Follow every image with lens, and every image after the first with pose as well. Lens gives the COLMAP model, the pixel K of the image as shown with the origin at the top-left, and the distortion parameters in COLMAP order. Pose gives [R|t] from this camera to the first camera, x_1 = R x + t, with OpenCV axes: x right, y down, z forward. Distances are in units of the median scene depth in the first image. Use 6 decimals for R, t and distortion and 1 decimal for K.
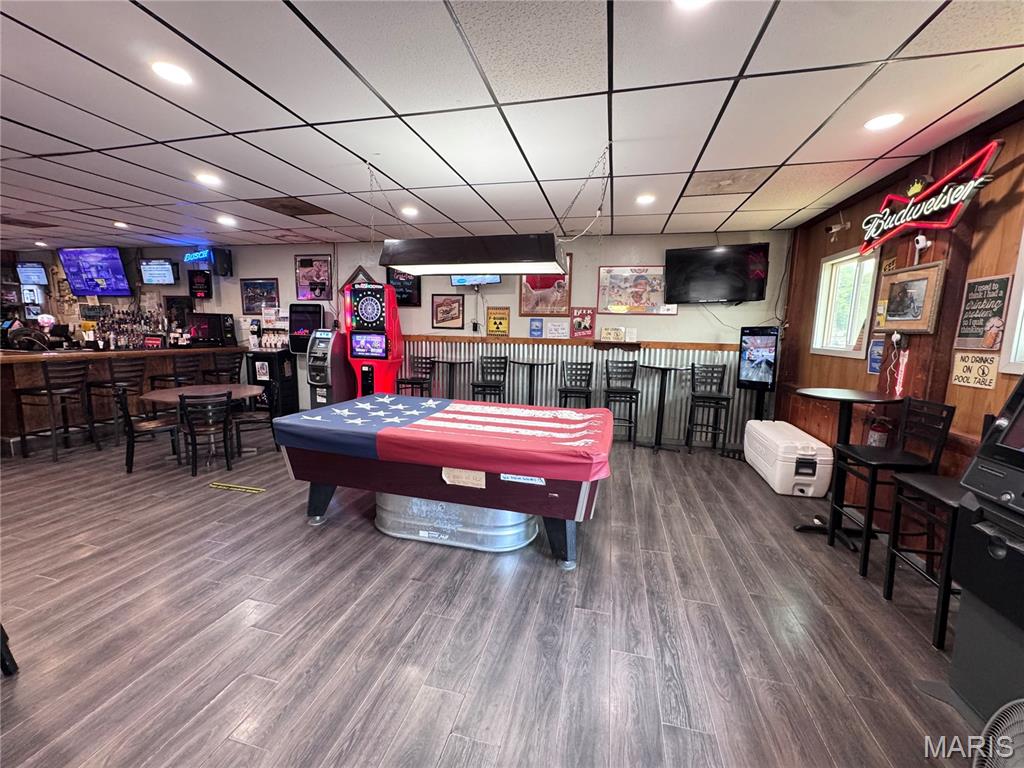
lens RADIAL K [[409.5, 0, 514.0], [0, 409.5, 384.9], [0, 0, 1]] dist [-0.002020, -0.000320]
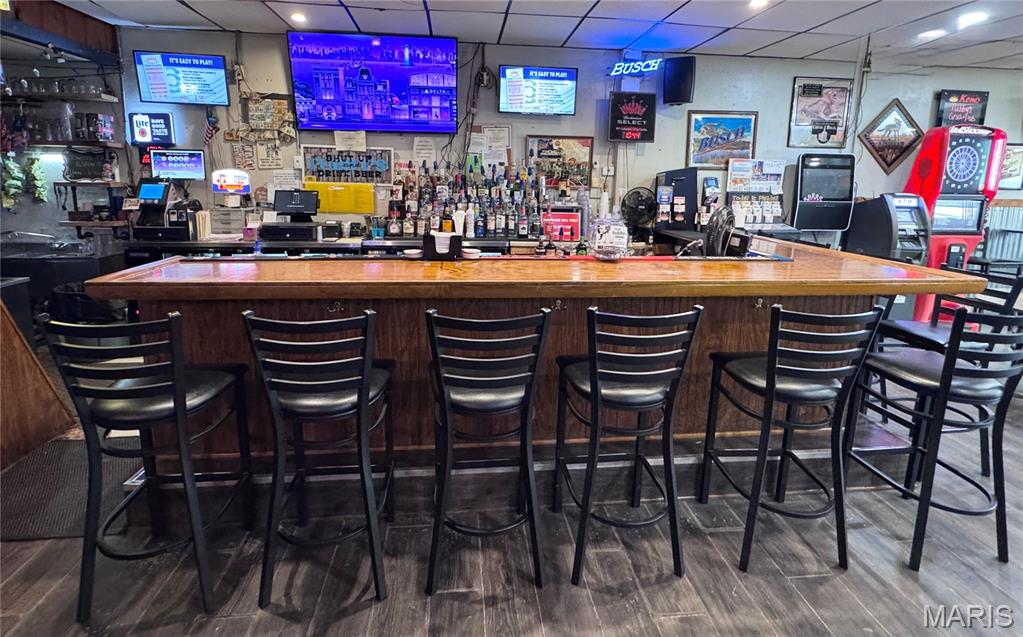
lens RADIAL K [[491.6, 0, 512.3], [0, 491.6, 258.1], [0, 0, 1]] dist [-0.001846, 0.000096]
pose [[0.941375, -0.062664, 0.331491, -1.461691], [0.052230, 0.997822, 0.040302, -0.105944], [-0.333294, -0.020625, 0.942597, 0.500173]]
